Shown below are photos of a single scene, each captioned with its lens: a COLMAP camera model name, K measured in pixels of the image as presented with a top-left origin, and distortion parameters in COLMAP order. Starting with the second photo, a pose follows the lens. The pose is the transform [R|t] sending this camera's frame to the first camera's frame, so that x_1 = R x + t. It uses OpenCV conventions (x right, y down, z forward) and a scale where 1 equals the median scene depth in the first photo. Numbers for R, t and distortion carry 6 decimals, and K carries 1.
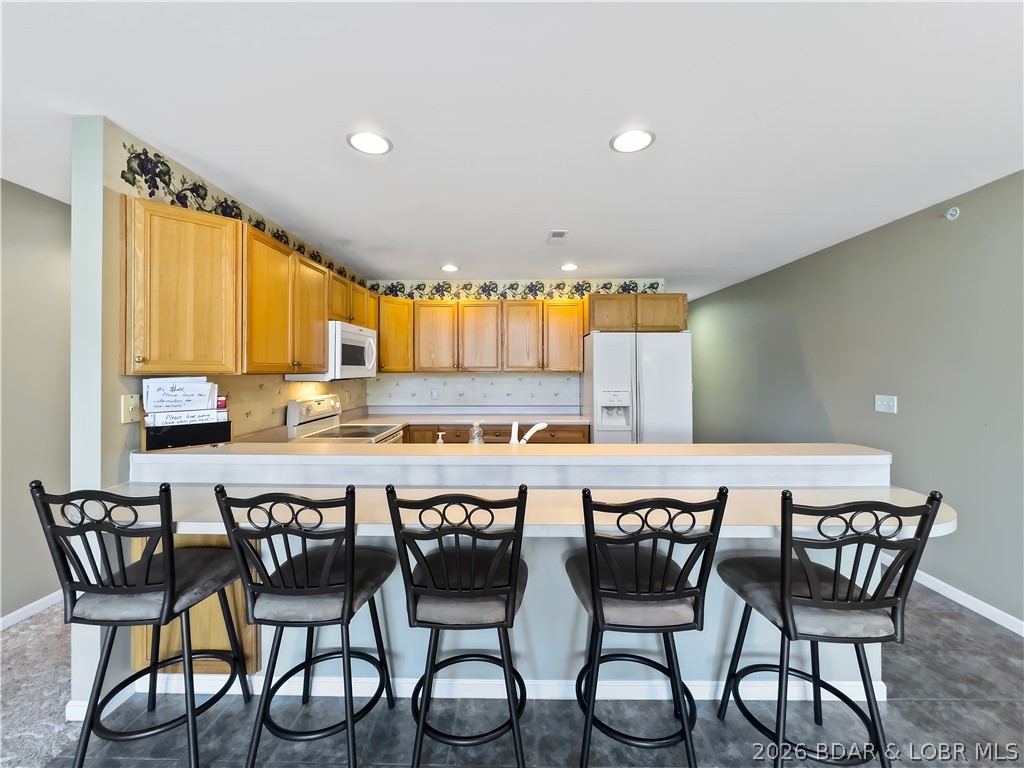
lens RADIAL K [[417.4, 0, 507.6], [0, 417.4, 369.1], [0, 0, 1]] dist [-0.003617, 0.000805]
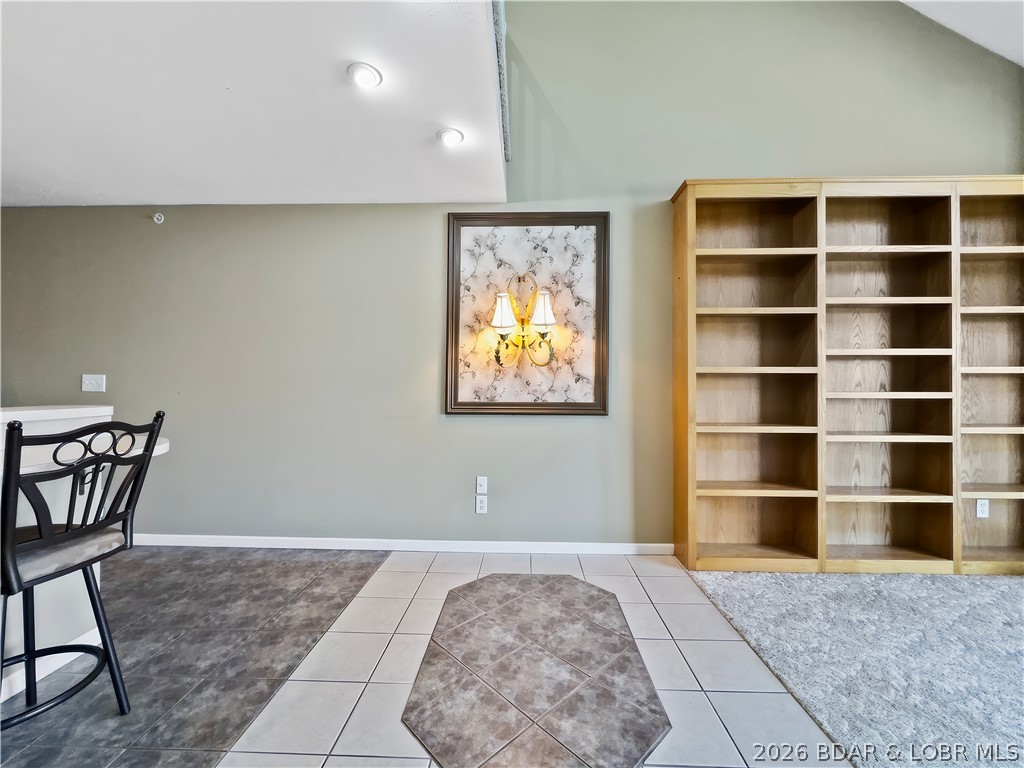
lens RADIAL K [[417.4, 0, 511.4], [0, 417.4, 386.0], [0, 0, 1]] dist [-0.003617, 0.000805]
pose [[0.018500, 0.008898, 0.999789, -0.138753], [-0.009707, 0.999915, -0.008720, 0.149515], [-0.999782, -0.009543, 0.018584, -0.052771]]
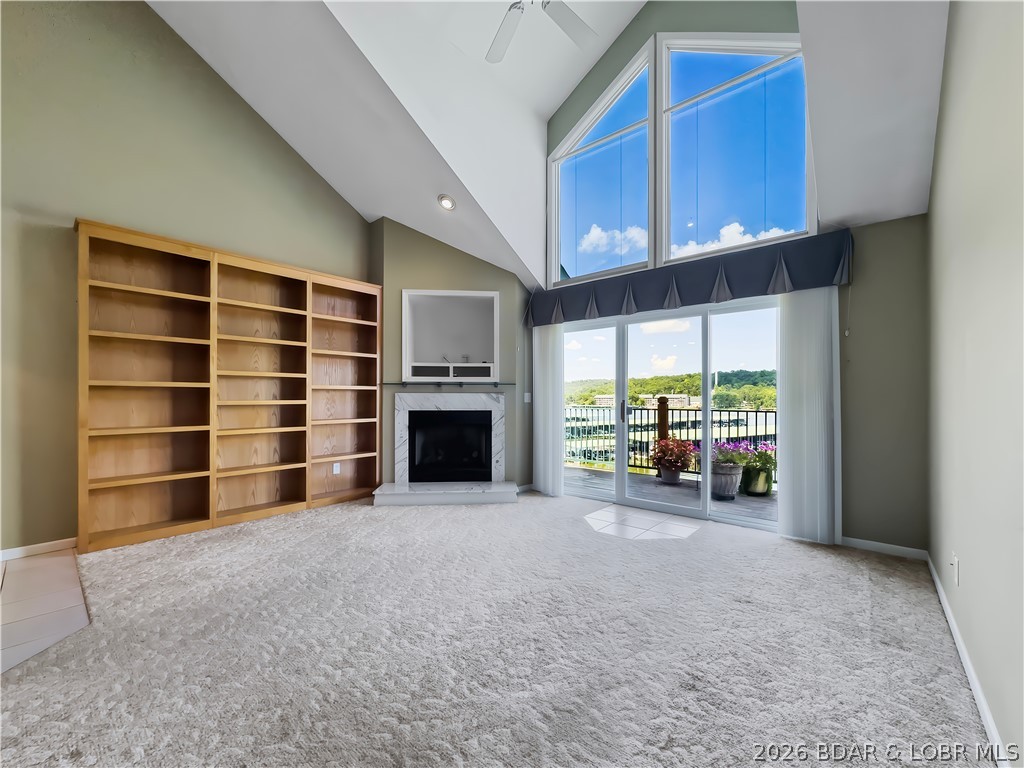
lens RADIAL K [[417.4, 0, 517.3], [0, 417.4, 395.5], [0, 0, 1]] dist [-0.003617, 0.000805]
pose [[-0.771136, 0.005396, 0.636648, -1.113271], [-0.002613, 0.999929, -0.011640, 0.141708], [-0.636665, -0.010640, -0.771067, -0.472248]]
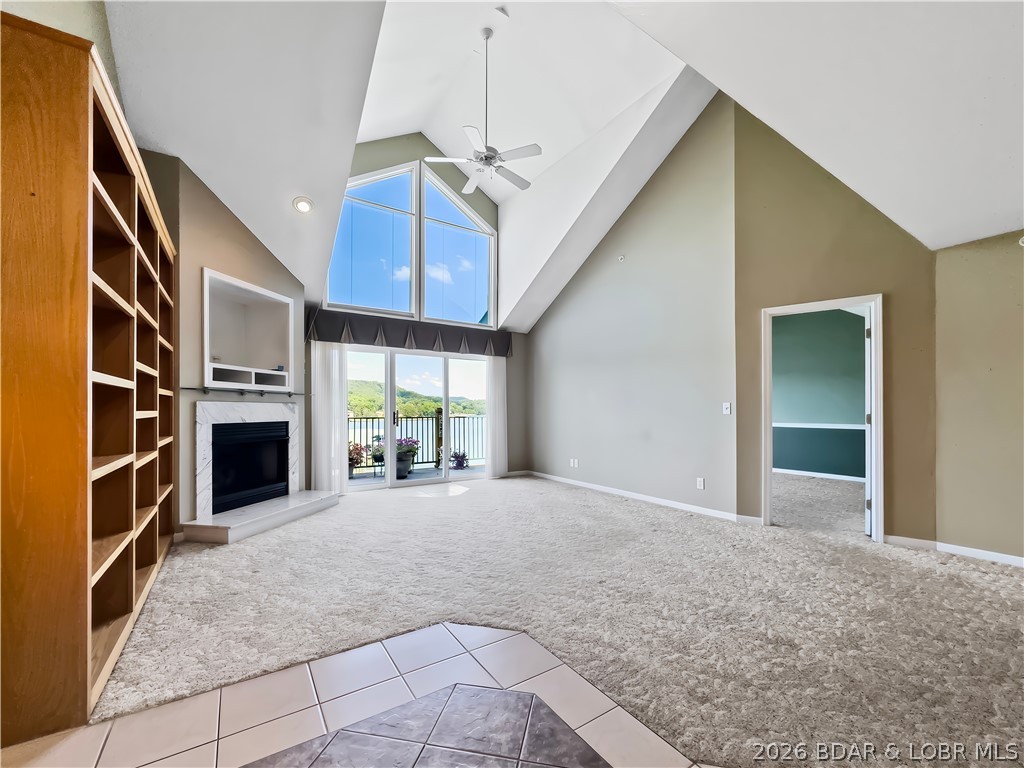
lens RADIAL K [[417.4, 0, 518.0], [0, 417.4, 409.3], [0, 0, 1]] dist [-0.003617, 0.000805]
pose [[-0.824437, -0.000156, -0.565954, 1.072288], [0.002943, 0.999985, -0.004563, 0.149406], [0.565947, -0.005427, -0.824424, 0.529790]]
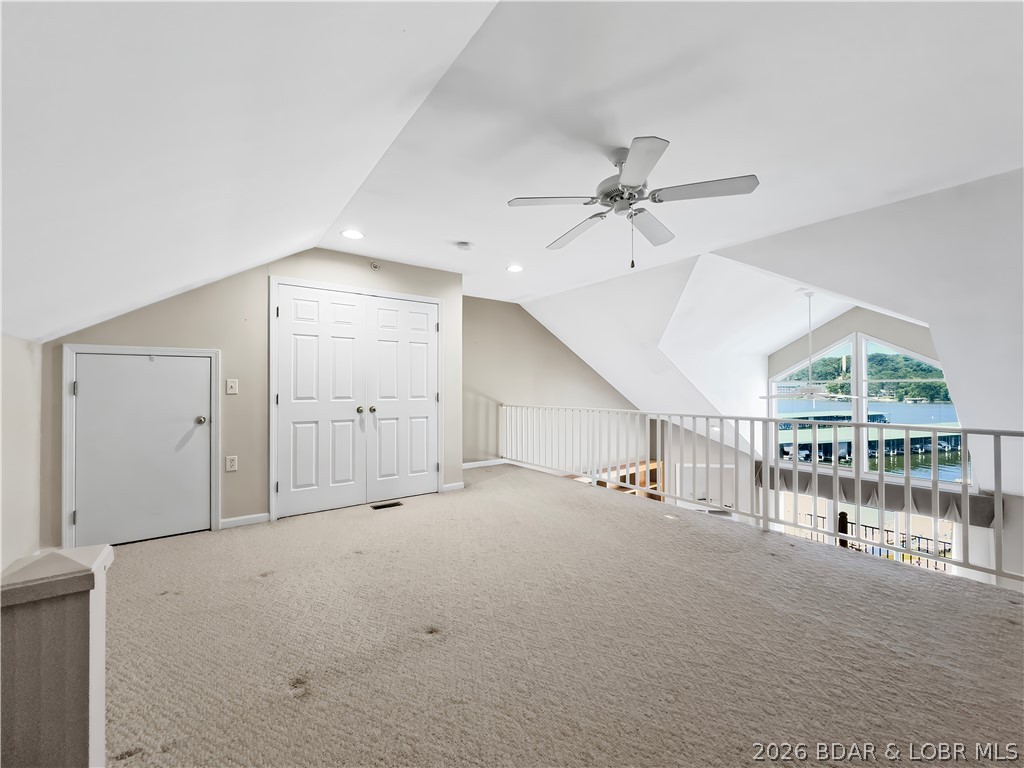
lens RADIAL K [[417.4, 0, 511.8], [0, 417.4, 382.8], [0, 0, 1]] dist [-0.003617, 0.000805]
pose [[-0.608213, 0.013786, 0.793654, -1.339909], [0.007514, 0.999904, -0.011610, -1.437968], [-0.793738, -0.001098, -0.608259, 2.103308]]
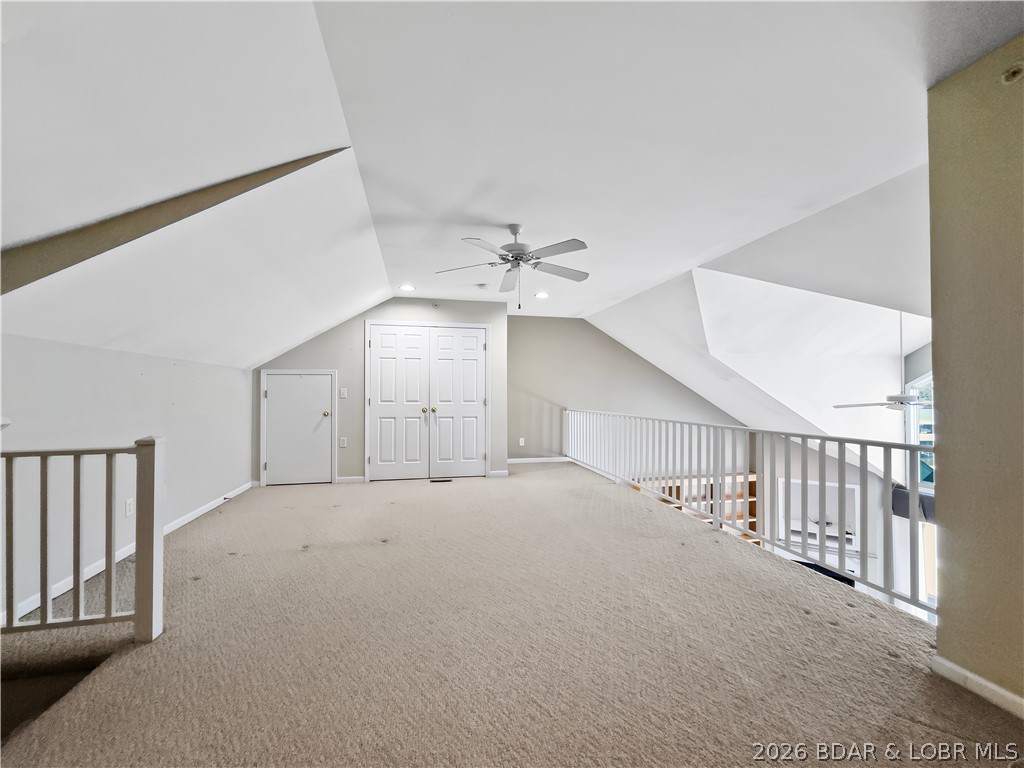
lens RADIAL K [[417.4, 0, 505.3], [0, 417.4, 388.7], [0, 0, 1]] dist [-0.003617, 0.000805]
pose [[-0.231828, 0.012908, 0.972671, -2.236353], [0.004344, 0.999916, -0.012234, -1.443604], [-0.972747, 0.001389, -0.231865, 1.517008]]
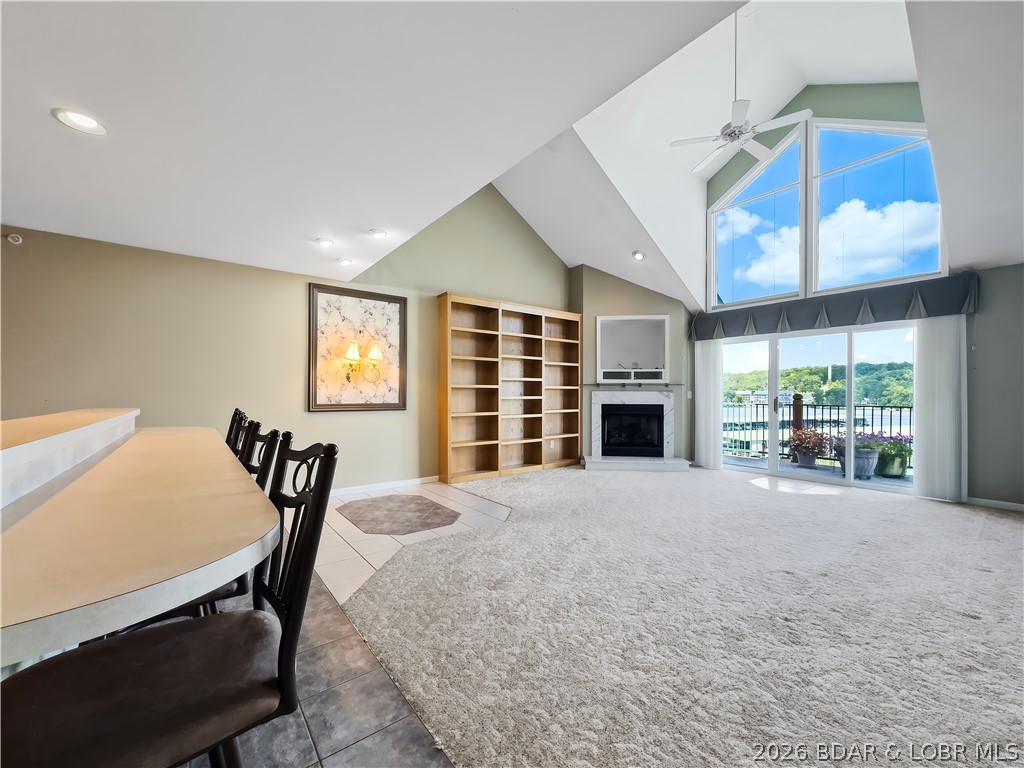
lens RADIAL K [[417.4, 0, 516.9], [0, 417.4, 394.5], [0, 0, 1]] dist [-0.003617, 0.000805]
pose [[-0.630338, 0.000354, 0.776321, -1.271396], [-0.005328, 0.999974, -0.004782, 0.146589], [-0.776302, -0.007151, -0.630320, 0.838091]]
